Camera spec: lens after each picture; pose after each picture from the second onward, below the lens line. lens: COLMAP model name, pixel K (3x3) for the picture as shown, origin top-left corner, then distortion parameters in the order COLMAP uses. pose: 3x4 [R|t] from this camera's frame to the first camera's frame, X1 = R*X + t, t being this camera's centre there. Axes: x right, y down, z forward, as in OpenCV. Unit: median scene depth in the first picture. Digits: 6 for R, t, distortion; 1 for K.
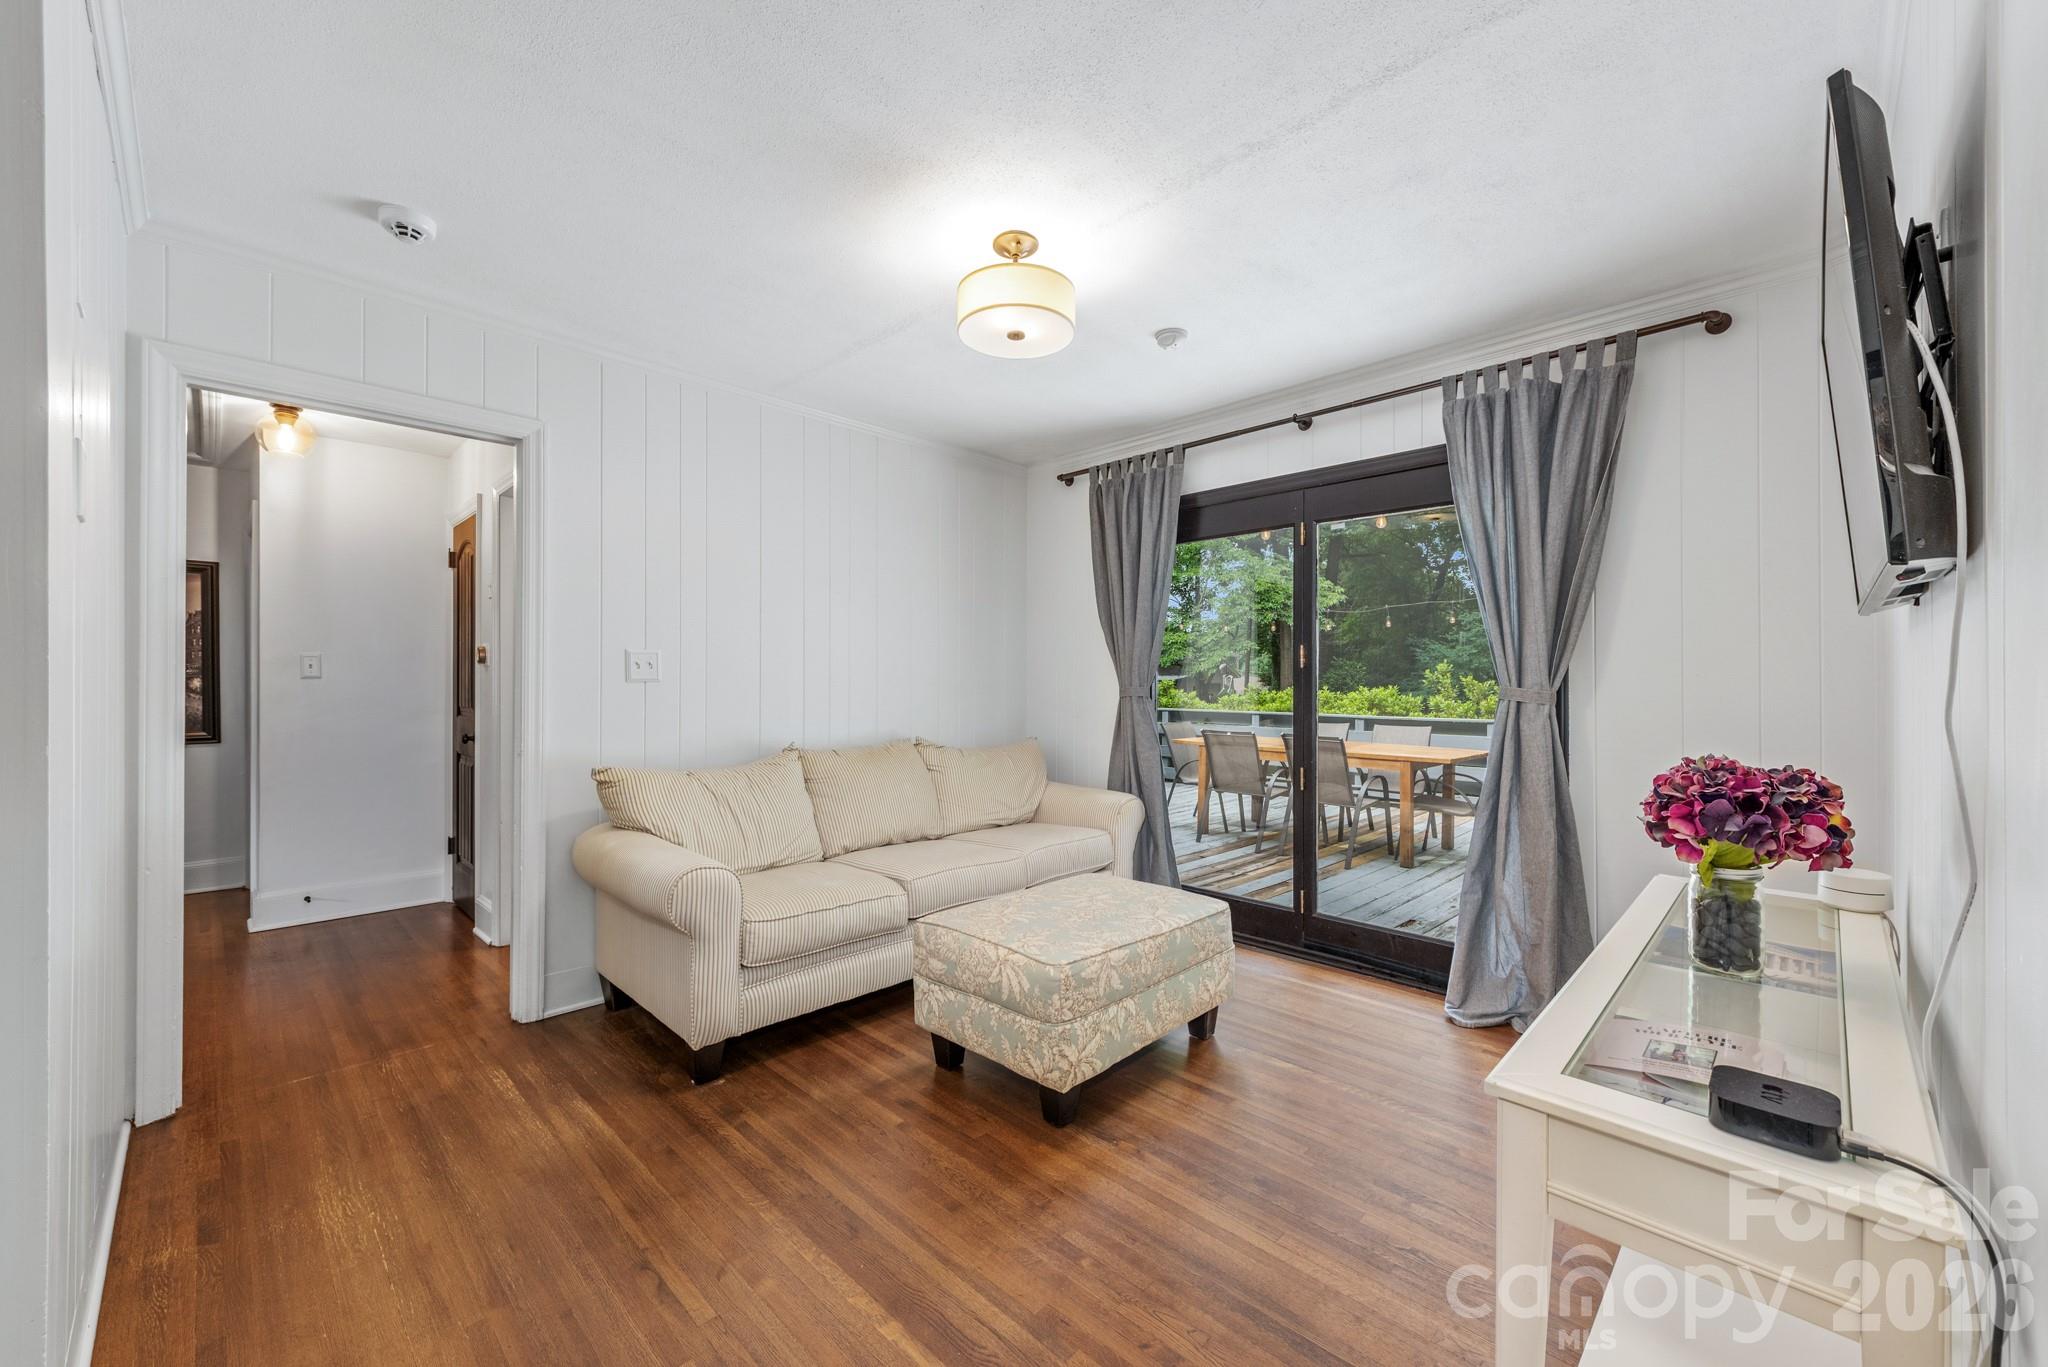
lens RADIAL K [[796.5, 0, 1035.0], [0, 796.5, 683.4], [0, 0, 1]] dist [0.008918, -0.003304]
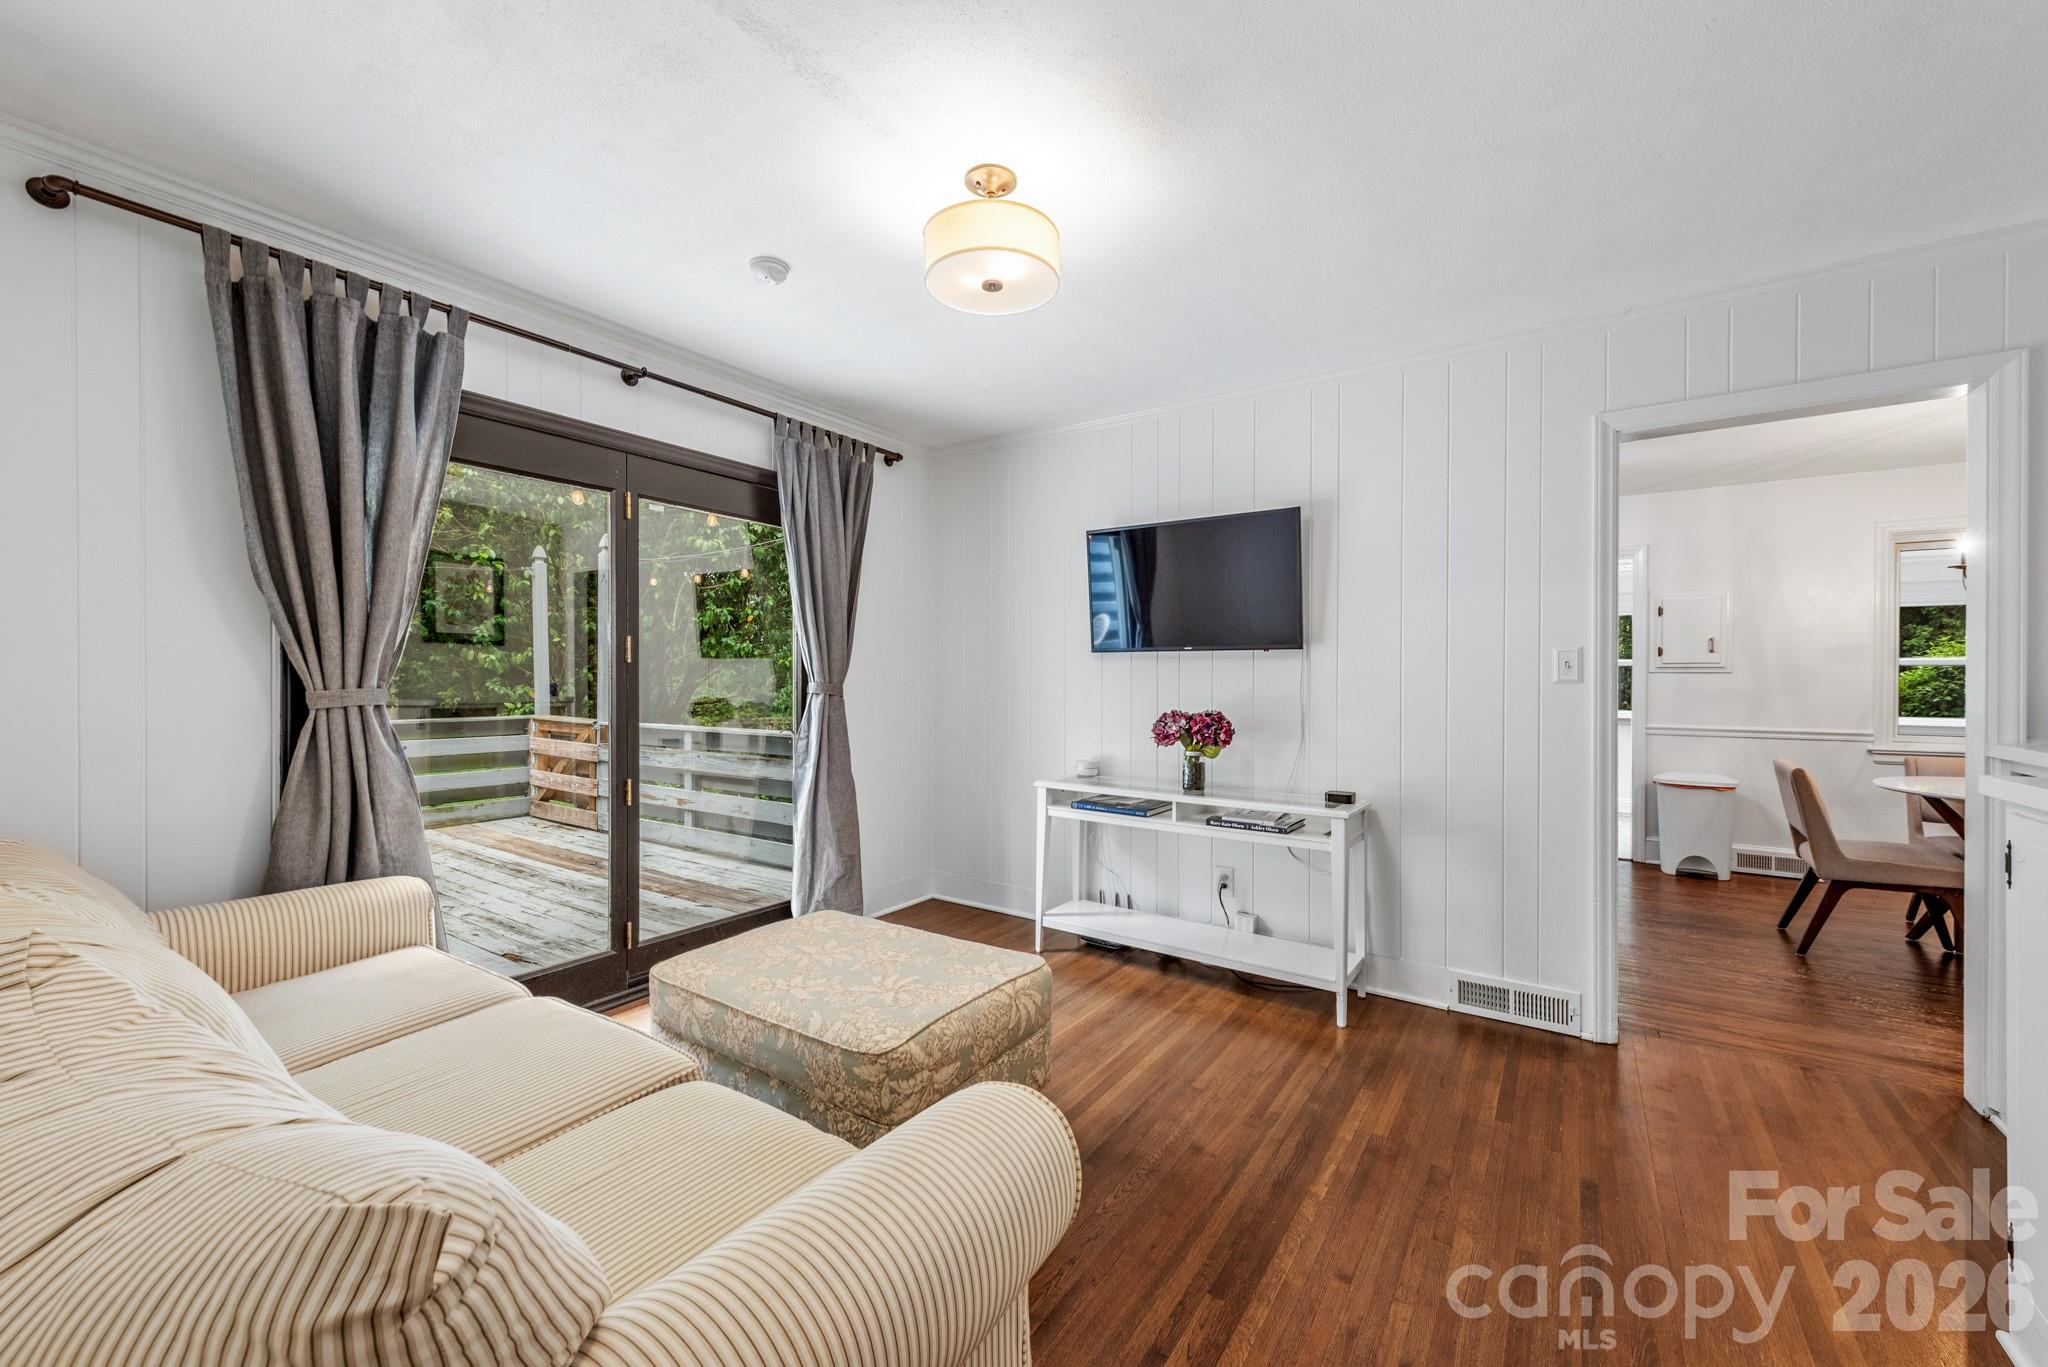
lens RADIAL K [[796.5, 0, 1027.3], [0, 796.5, 681.6], [0, 0, 1]] dist [0.008918, -0.003304]
pose [[-0.168206, -0.007035, 0.985727, -0.877559], [-0.001781, 0.999975, 0.006832, -0.008439], [-0.985750, -0.000606, -0.168215, 1.084929]]
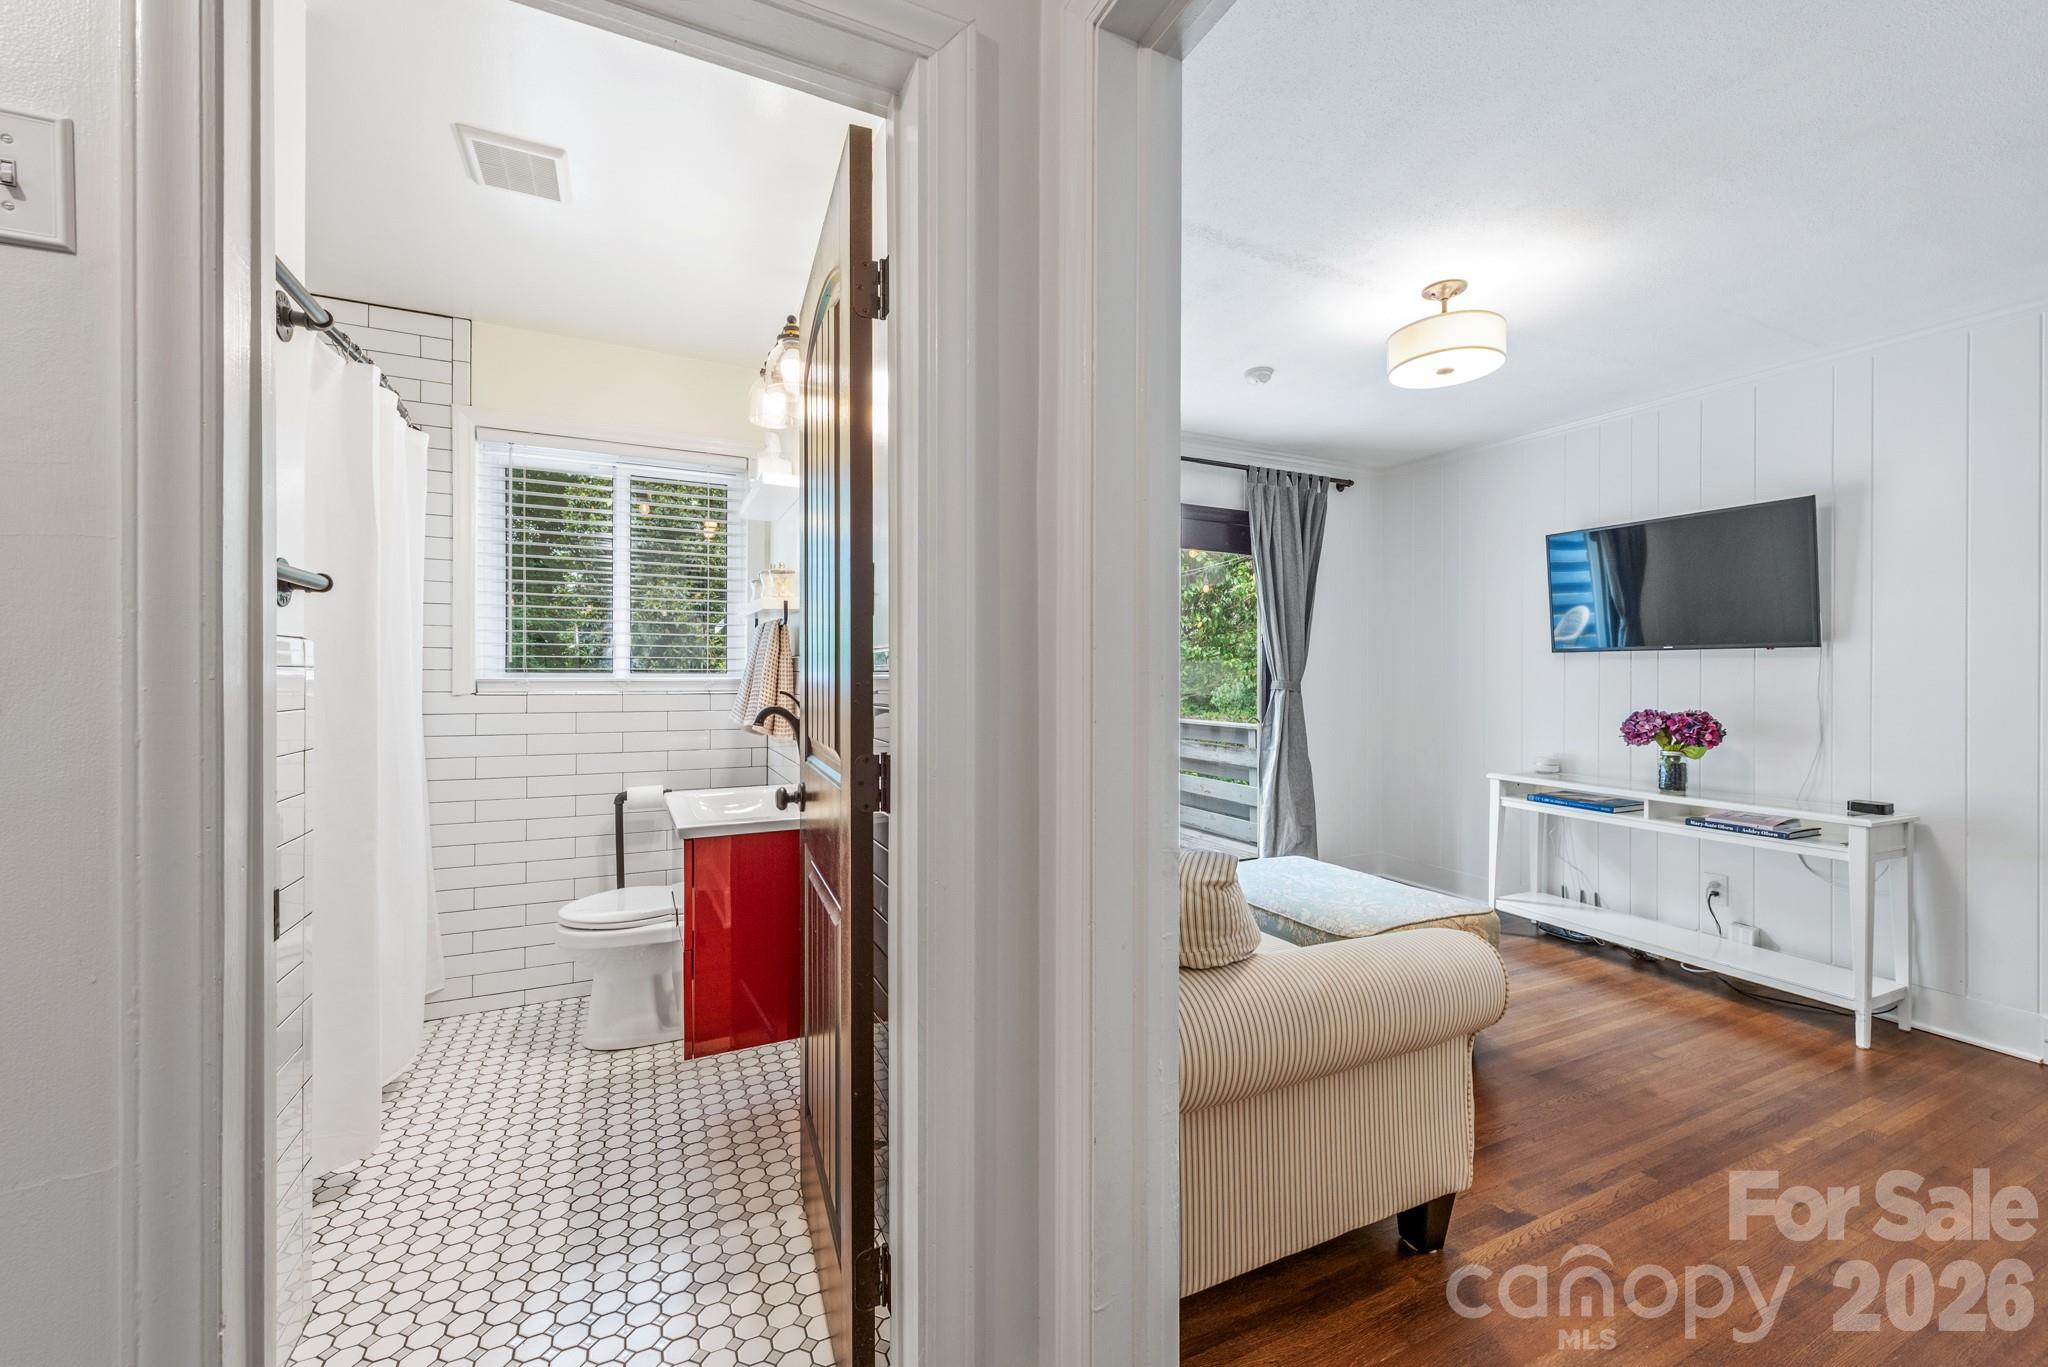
lens RADIAL K [[796.5, 0, 1025.3], [0, 796.5, 675.1], [0, 0, 1]] dist [0.008918, -0.003304]
pose [[0.347383, 0.001381, 0.937722, -1.257949], [-0.003264, 0.999995, -0.000263, -0.005624], [-0.937718, -0.002970, 0.347385, 1.137087]]
